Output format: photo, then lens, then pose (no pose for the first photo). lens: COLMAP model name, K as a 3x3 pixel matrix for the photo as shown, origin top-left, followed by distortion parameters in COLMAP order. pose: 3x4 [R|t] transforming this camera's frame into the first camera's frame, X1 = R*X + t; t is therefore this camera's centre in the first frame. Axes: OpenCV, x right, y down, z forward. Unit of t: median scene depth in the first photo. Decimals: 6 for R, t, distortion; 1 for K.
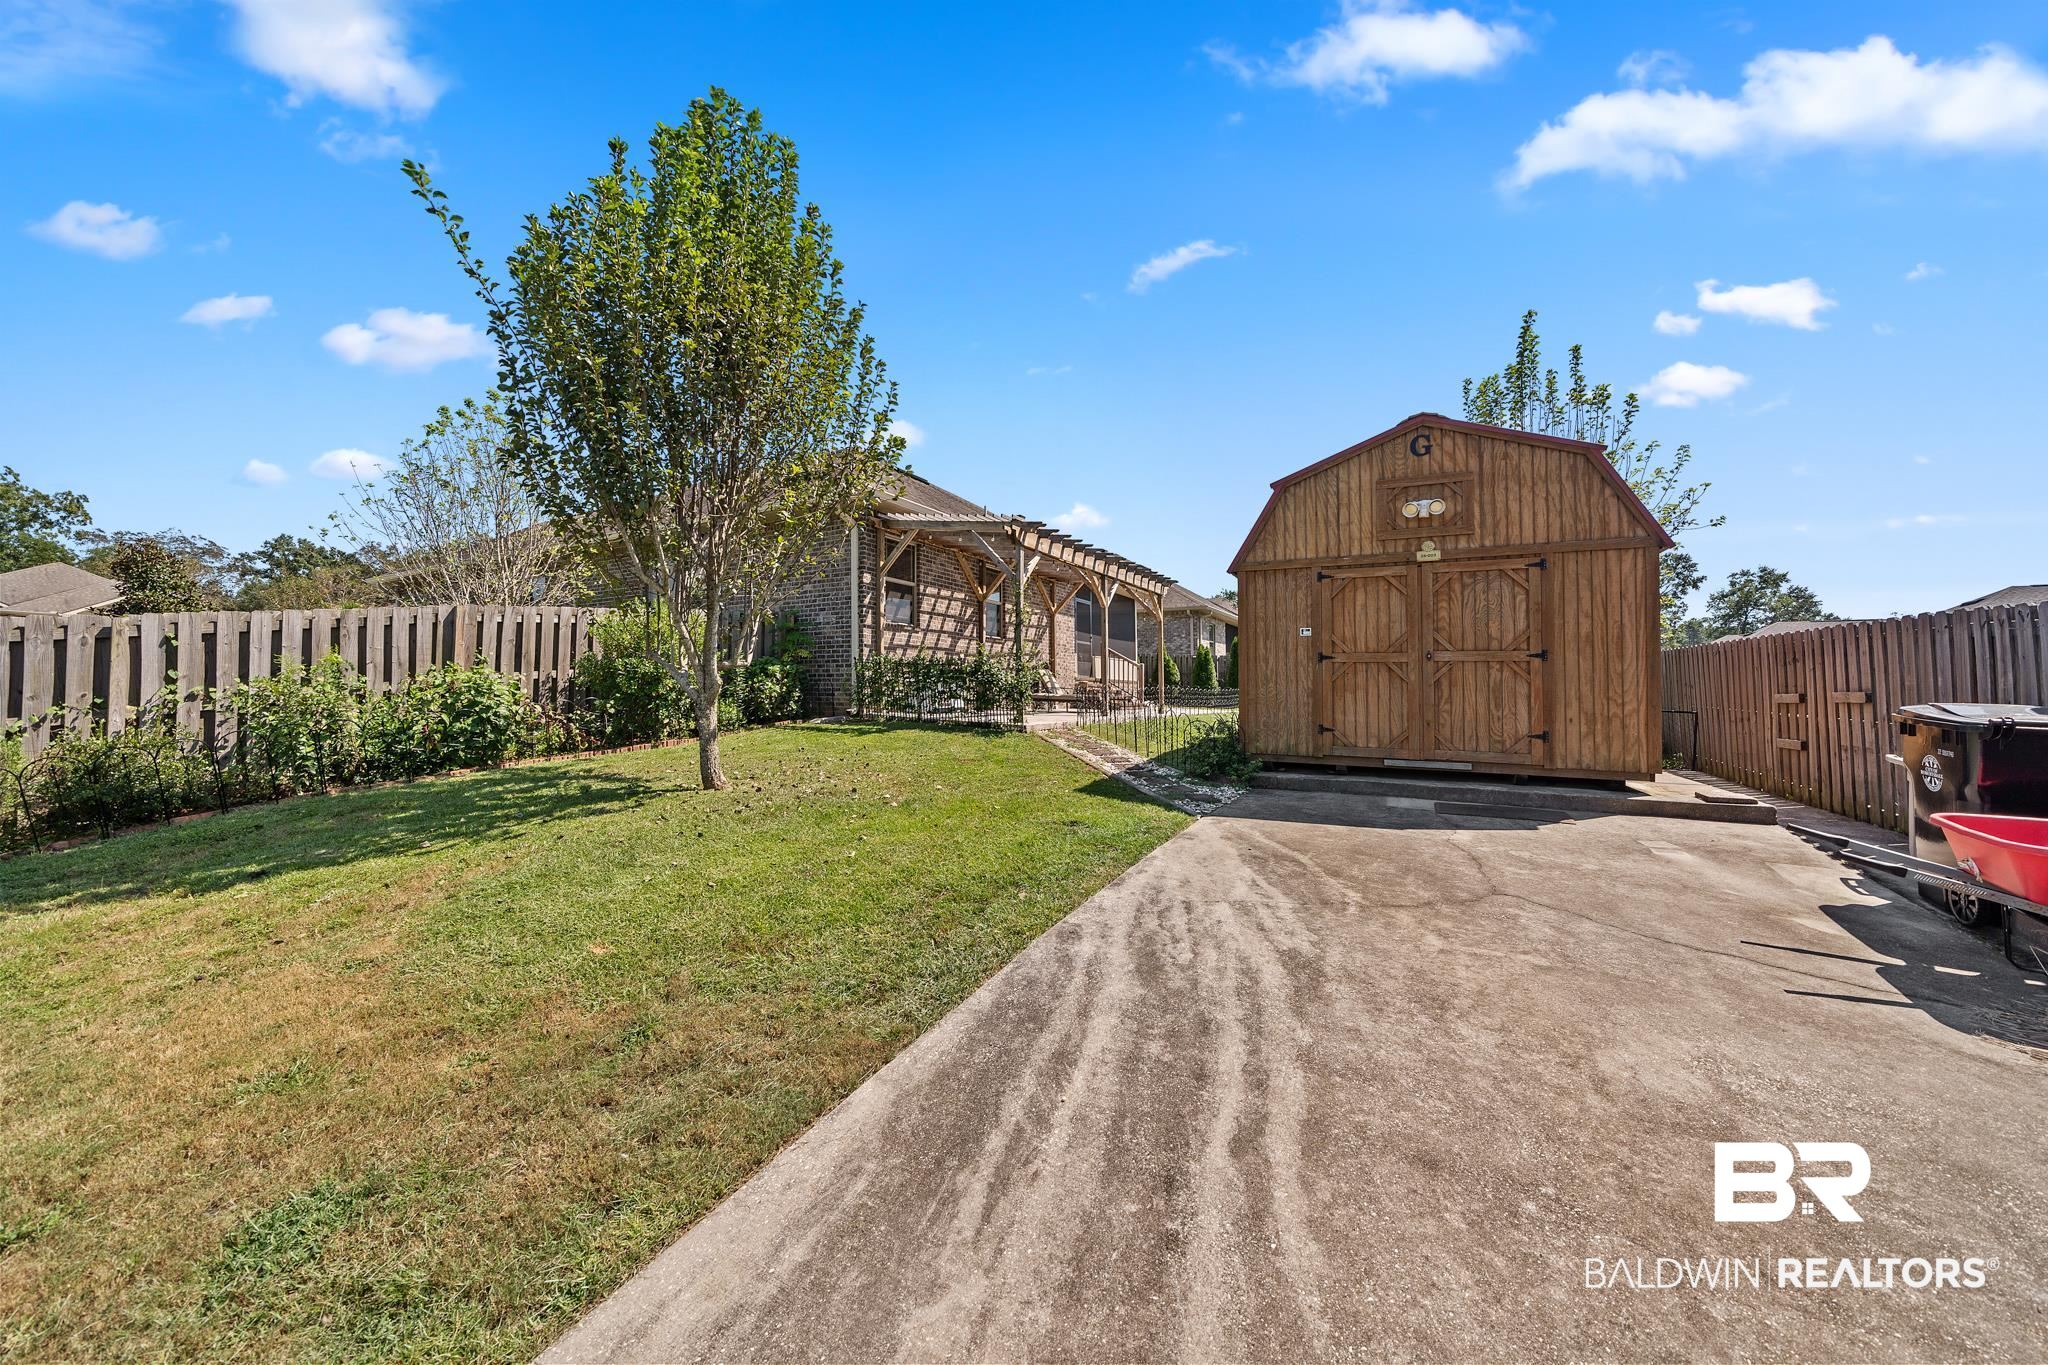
lens RADIAL K [[720.5, 0, 1021.4], [0, 720.5, 678.0], [0, 0, 1]] dist [-0.001512, -0.000016]
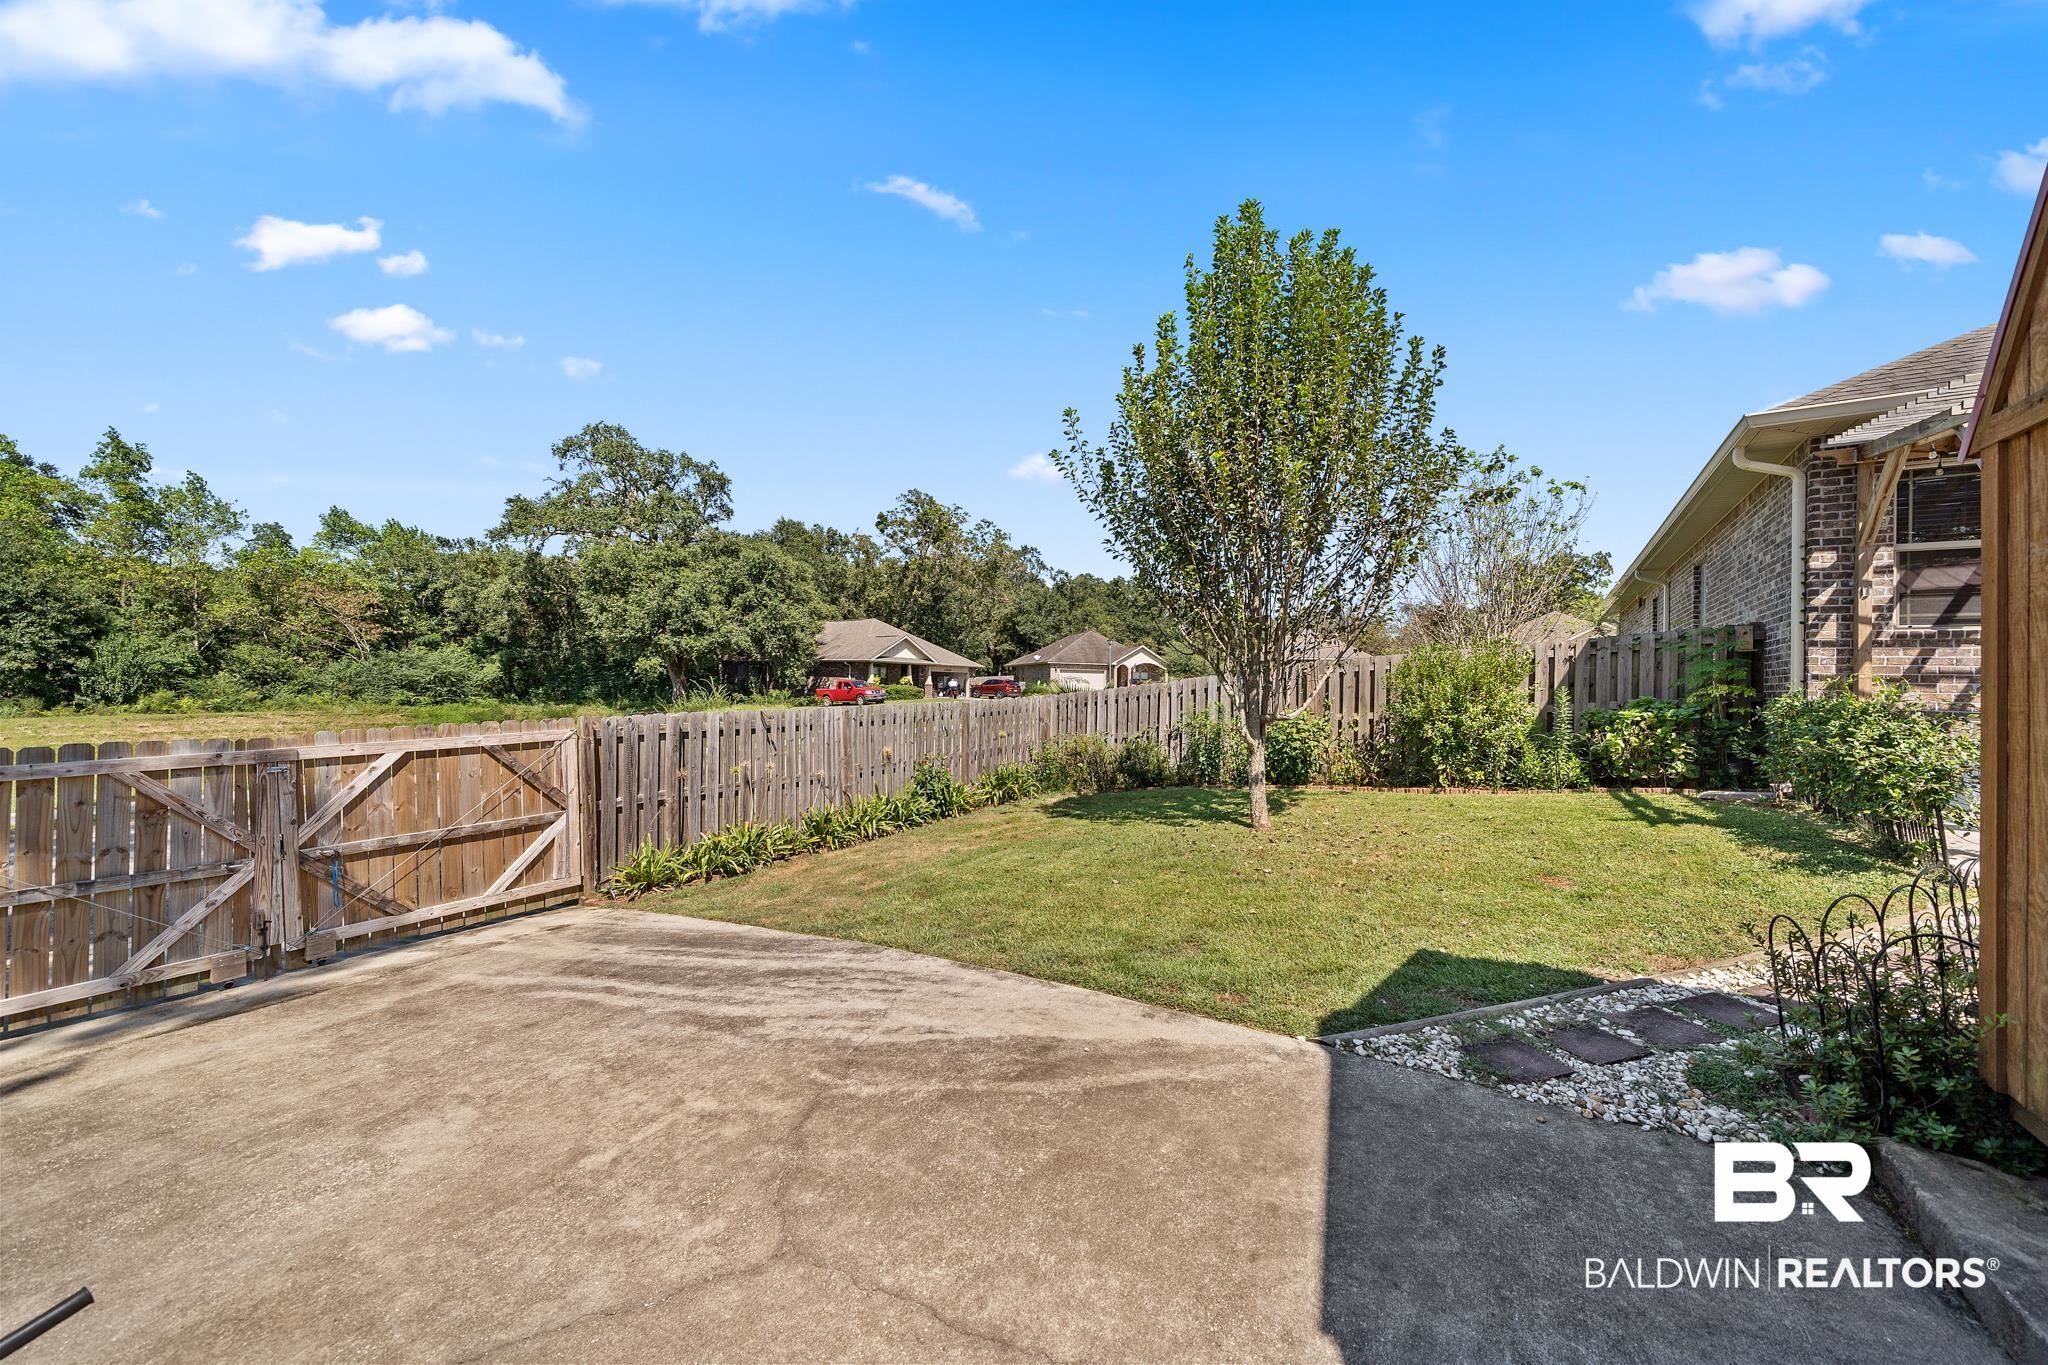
lens RADIAL K [[720.5, 0, 1021.2], [0, 720.5, 689.7], [0, 0, 1]] dist [-0.001512, -0.000016]
pose [[-0.082264, -0.000866, -0.996610, 1.370056], [-0.002978, 0.999995, -0.000623, -0.114438], [0.996606, 0.002916, -0.082266, 1.431165]]
